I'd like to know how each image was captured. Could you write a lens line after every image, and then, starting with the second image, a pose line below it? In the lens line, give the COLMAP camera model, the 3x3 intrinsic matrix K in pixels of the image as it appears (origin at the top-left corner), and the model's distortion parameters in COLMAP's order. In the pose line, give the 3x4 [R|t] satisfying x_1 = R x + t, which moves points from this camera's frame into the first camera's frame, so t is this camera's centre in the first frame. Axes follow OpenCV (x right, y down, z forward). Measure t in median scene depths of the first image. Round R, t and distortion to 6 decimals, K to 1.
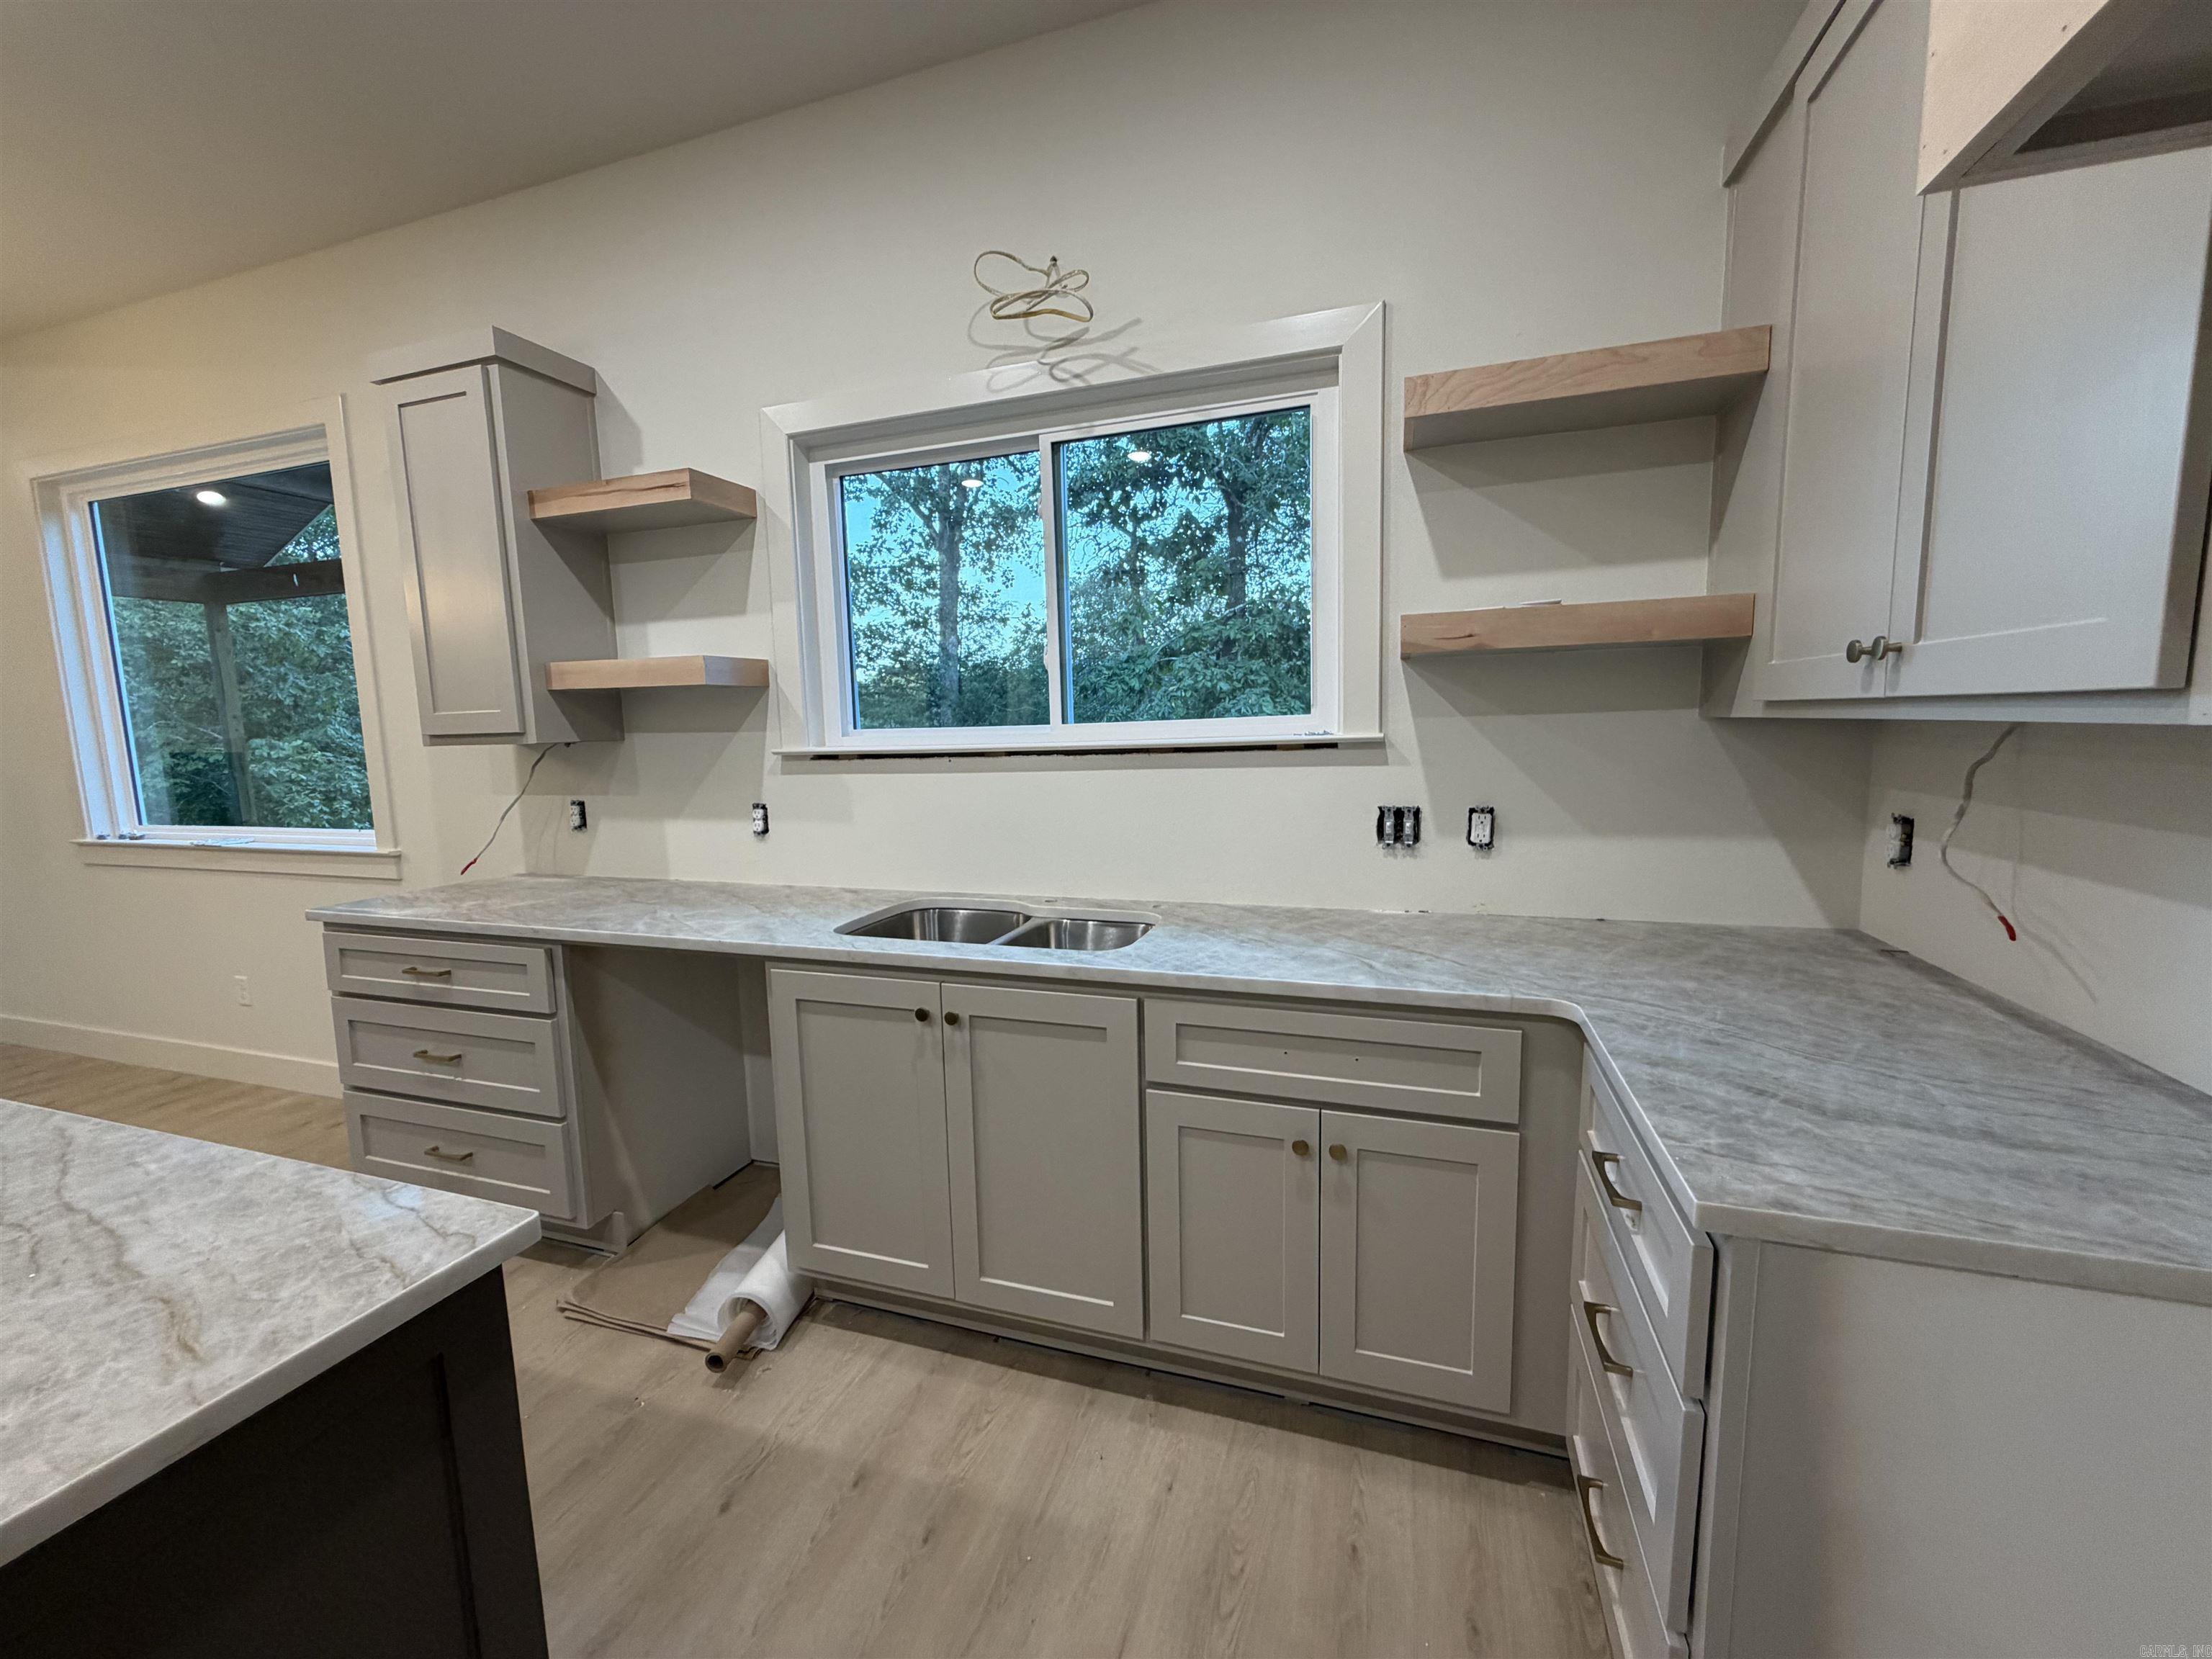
lens RADIAL K [[885.2, 0, 1112.1], [0, 885.2, 828.8], [0, 0, 1]] dist [0.000892, -0.000518]
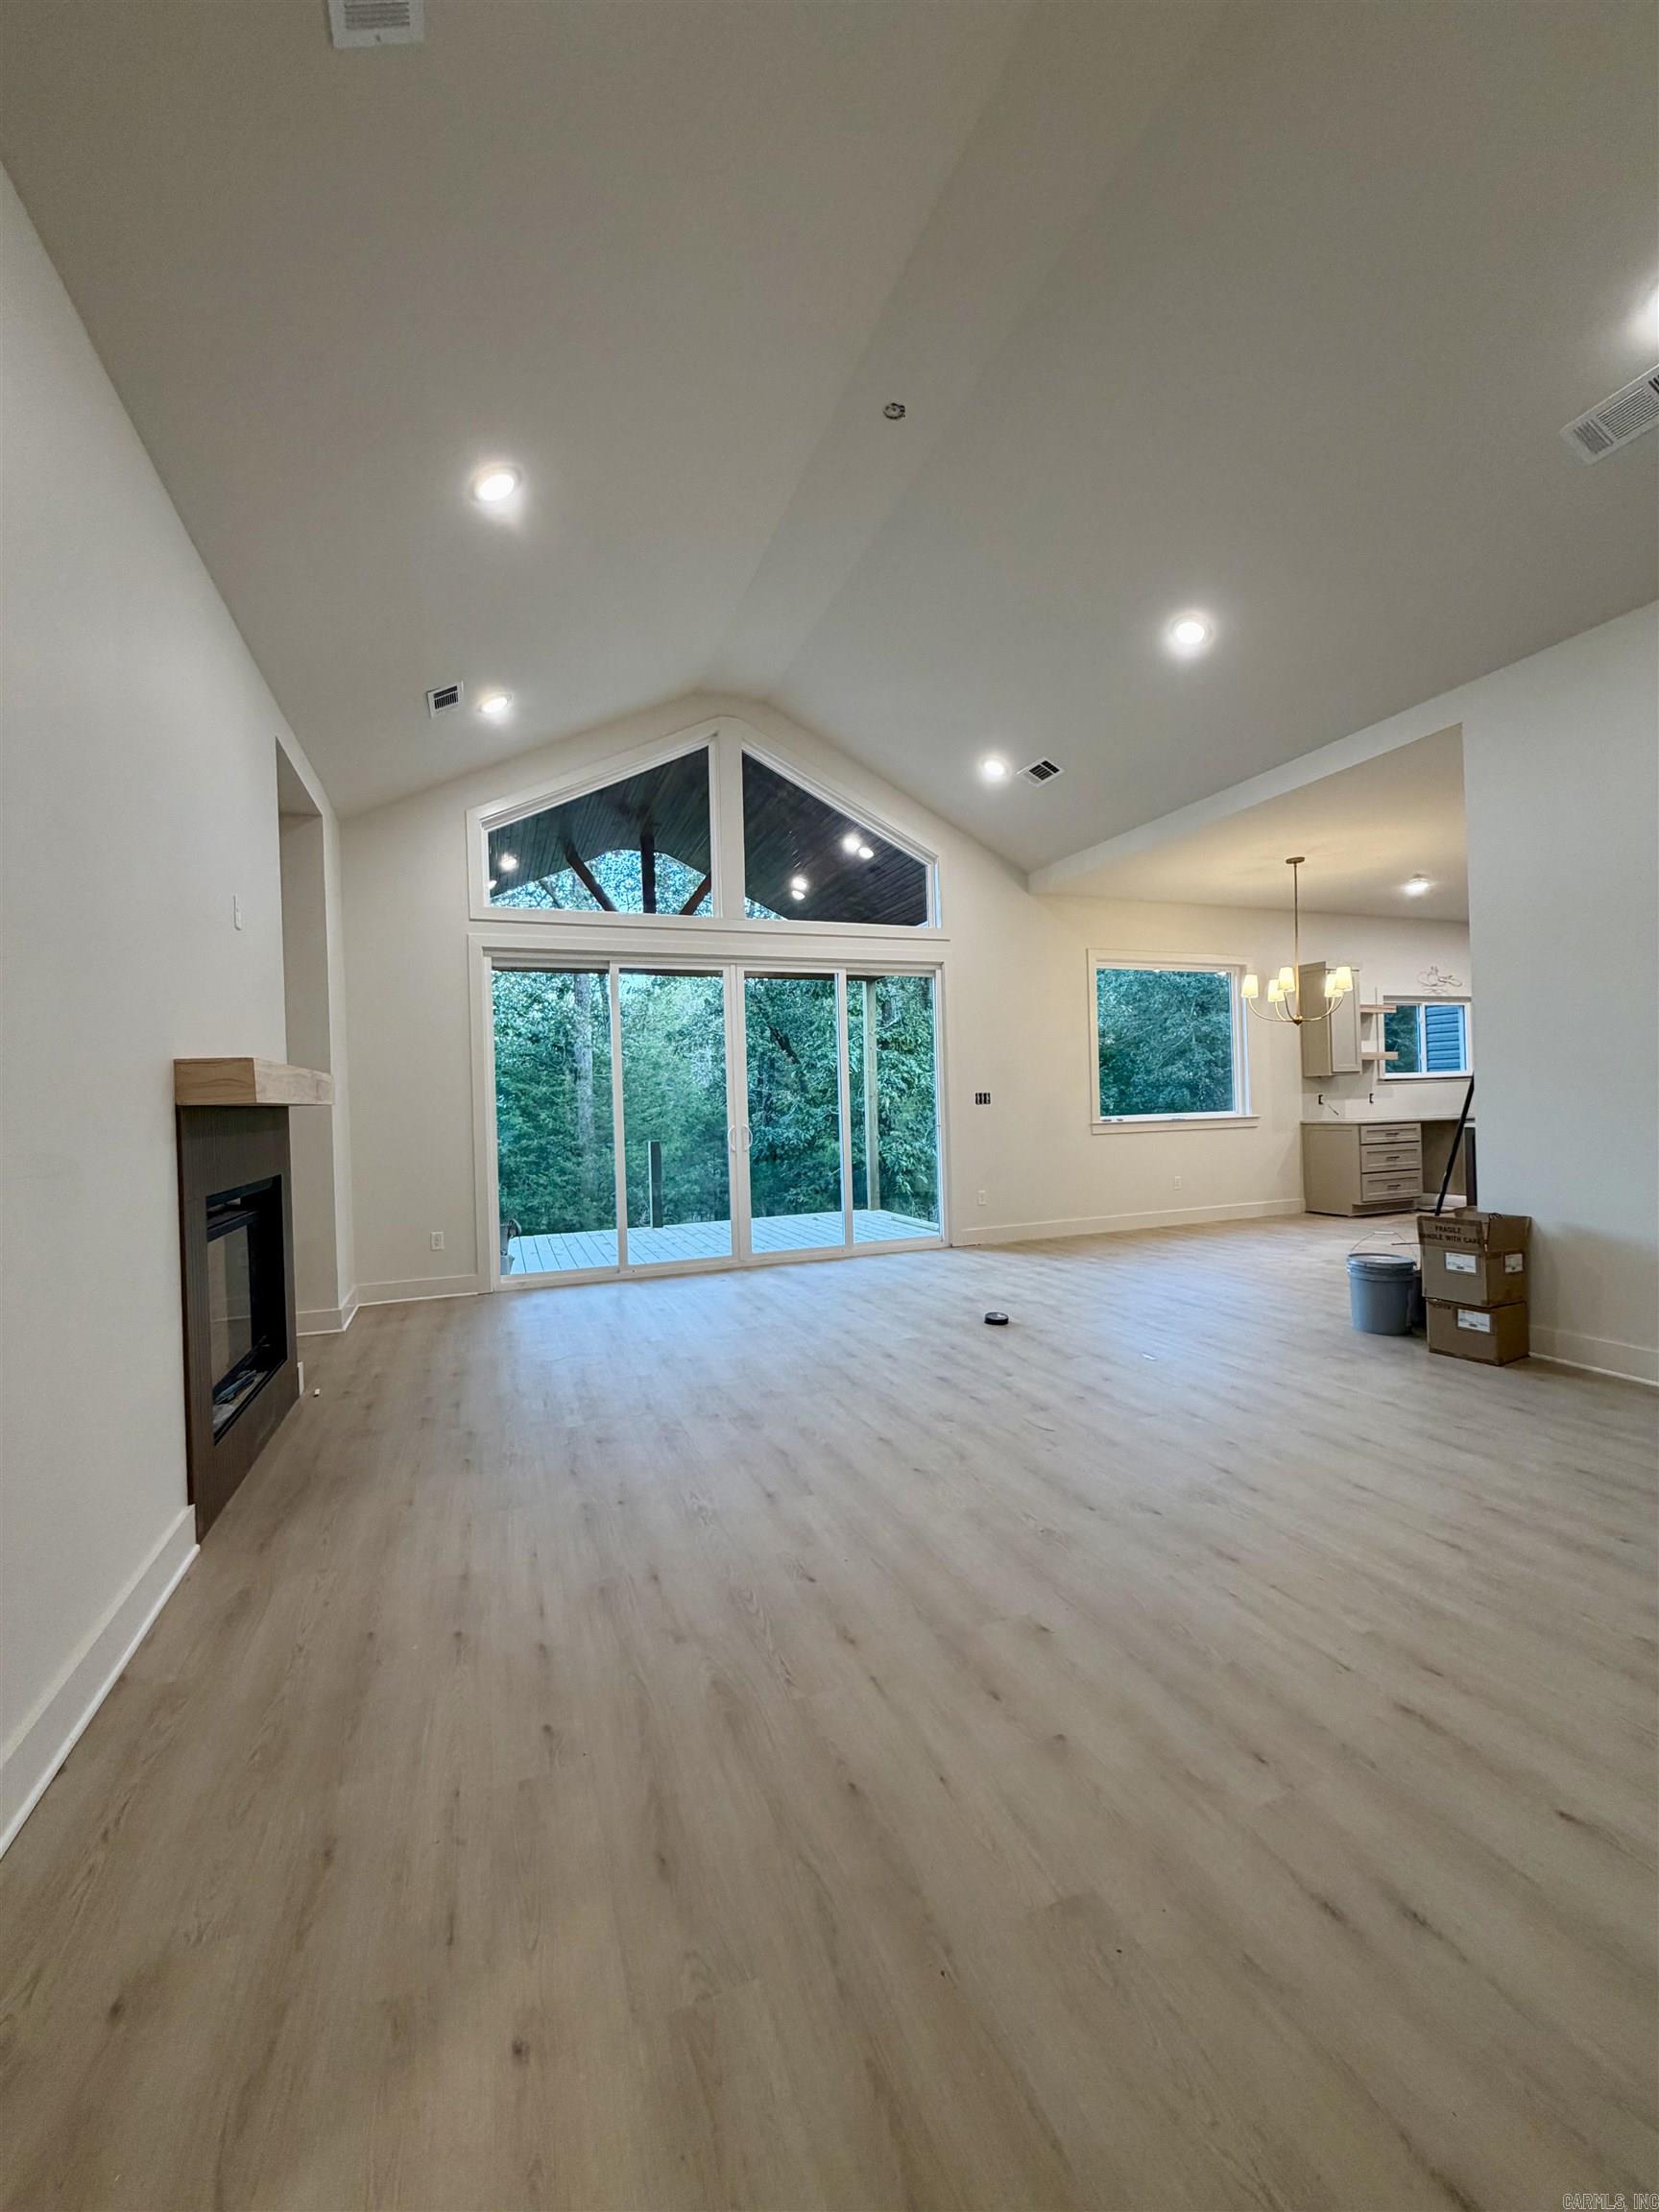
lens RADIAL K [[885.2, 0, 832.3], [0, 885.2, 1104.2], [0, 0, 1]] dist [0.000892, -0.000518]
pose [[0.765050, 0.000710, 0.643971, -5.181323], [0.085718, 0.990988, -0.102928, 0.230482], [-0.638241, 0.133945, 0.758095, -0.339580]]
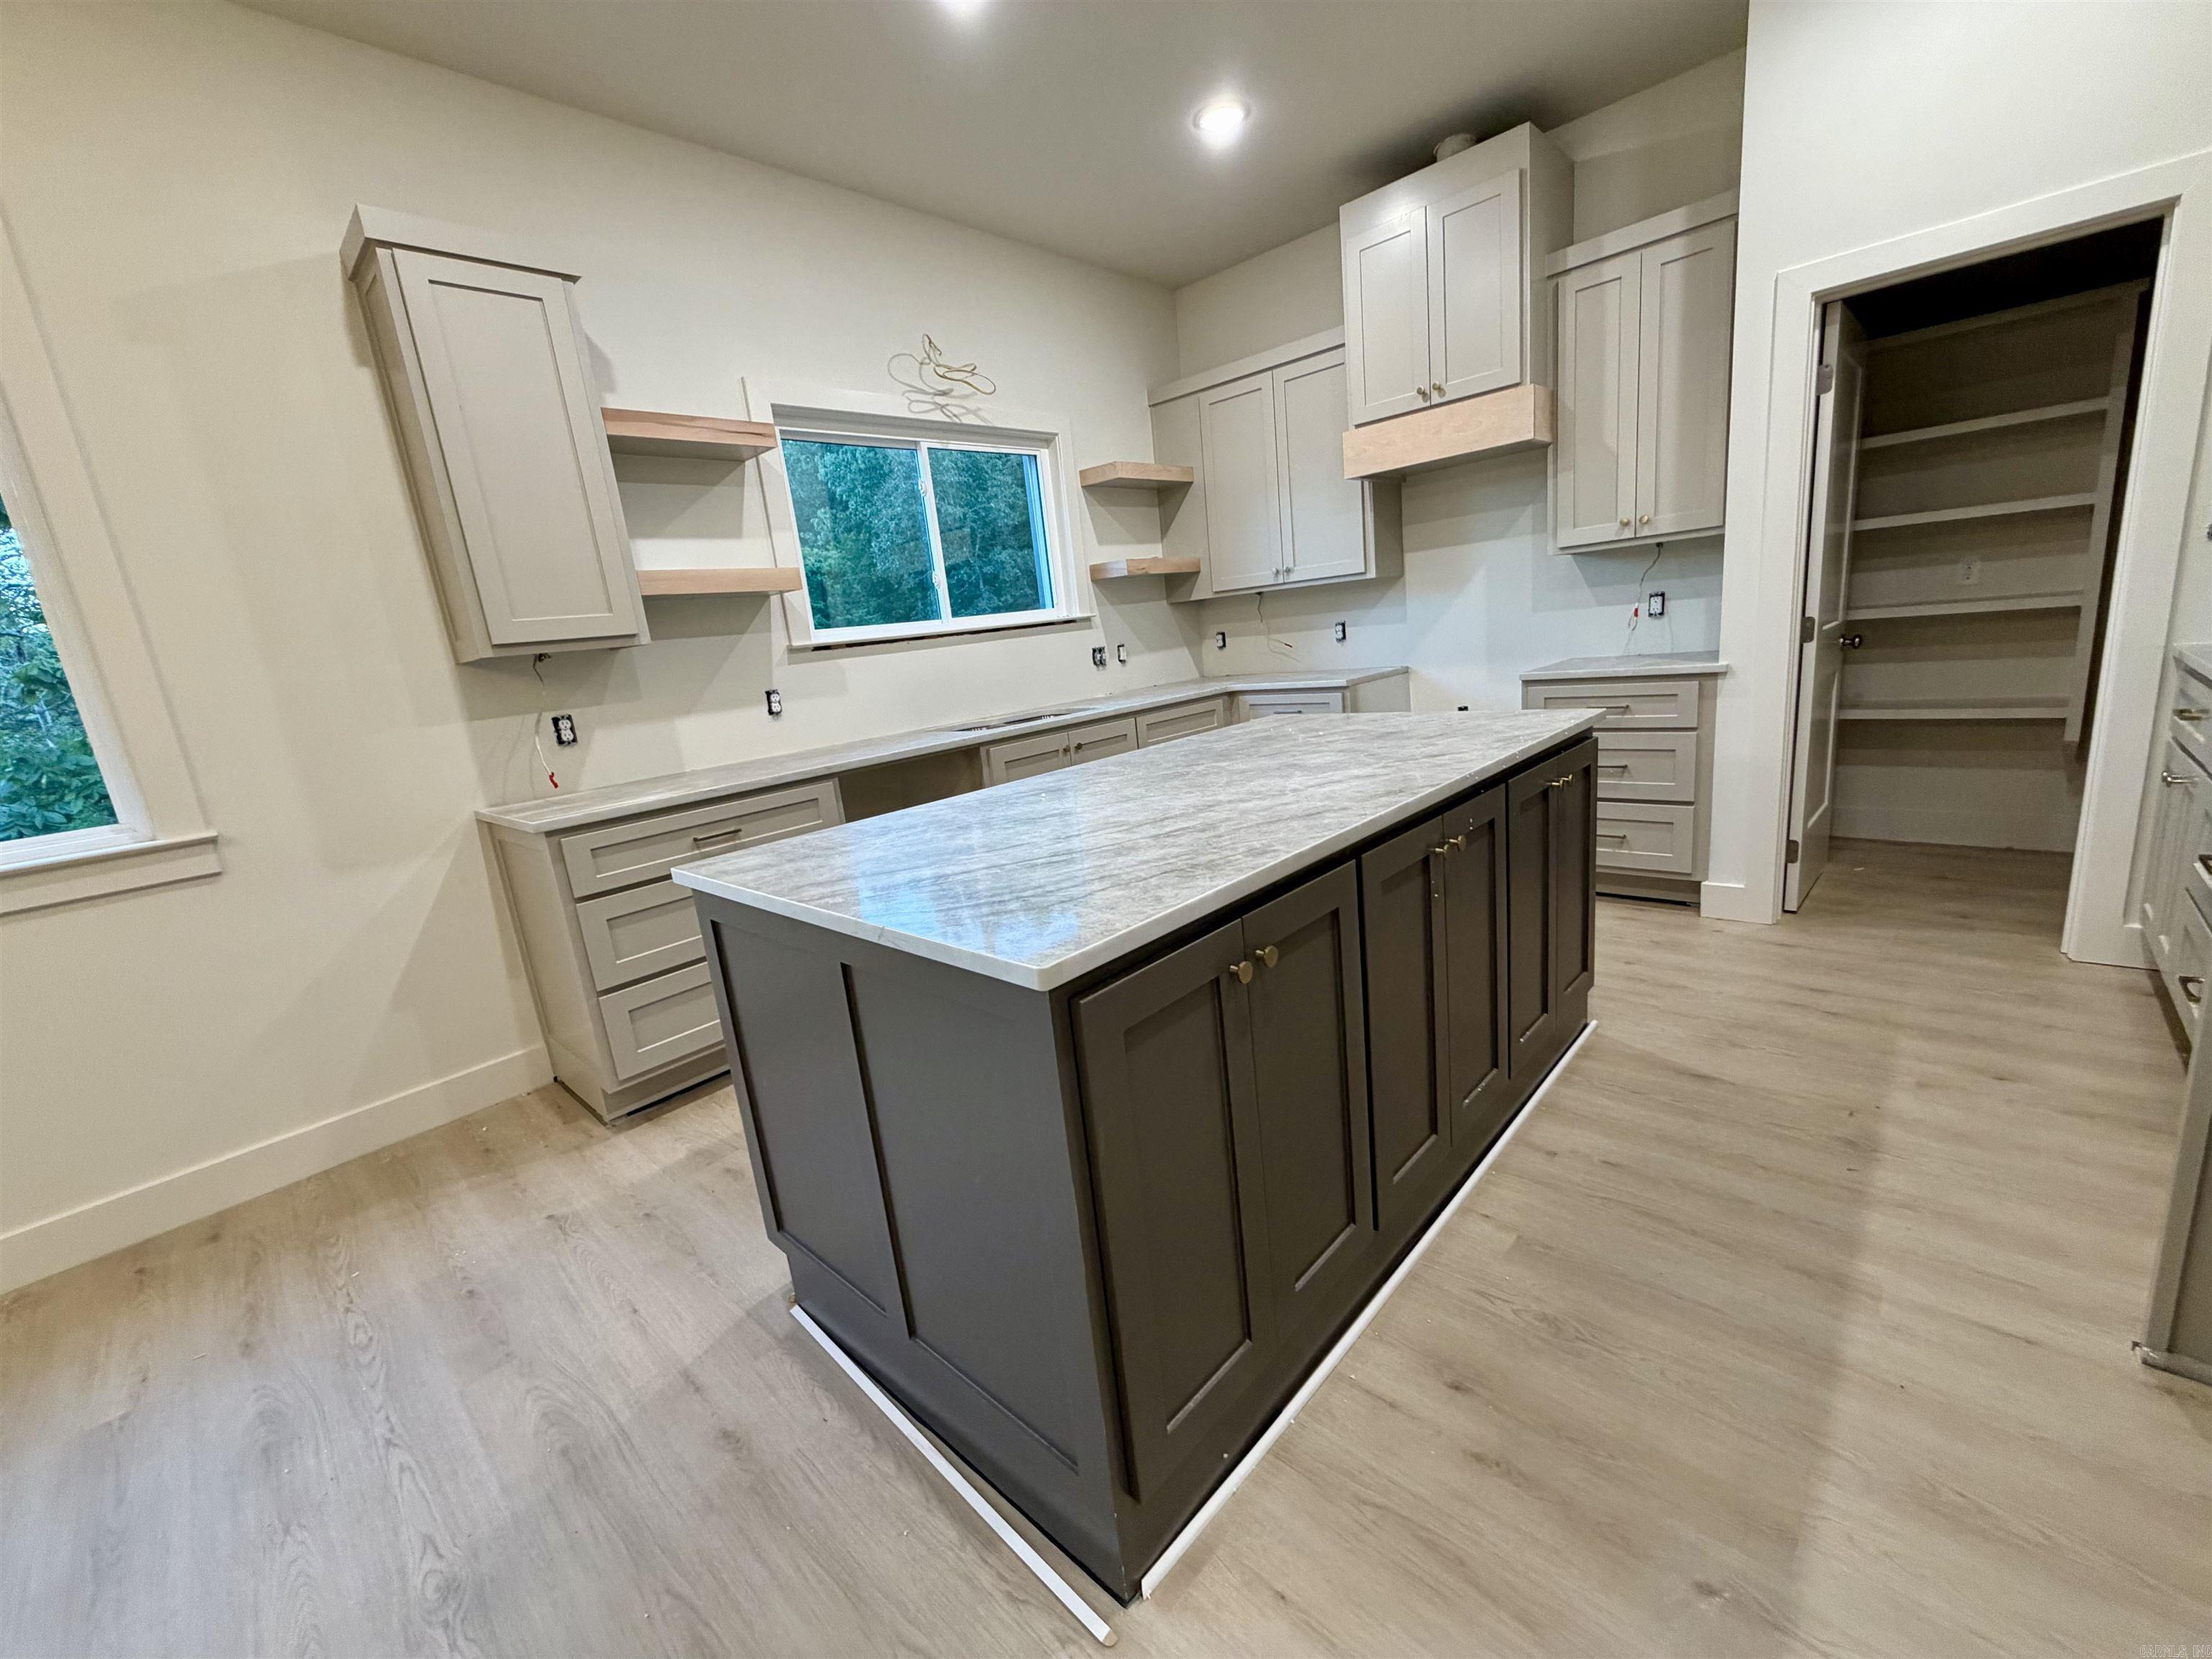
lens RADIAL K [[885.2, 0, 1101.5], [0, 885.2, 827.2], [0, 0, 1]] dist [0.000892, -0.000518]
pose [[0.417506, -0.216190, 0.882582, -1.655250], [0.201963, 0.969068, 0.141837, 0.093729], [-0.885945, 0.119031, 0.448255, 0.045795]]
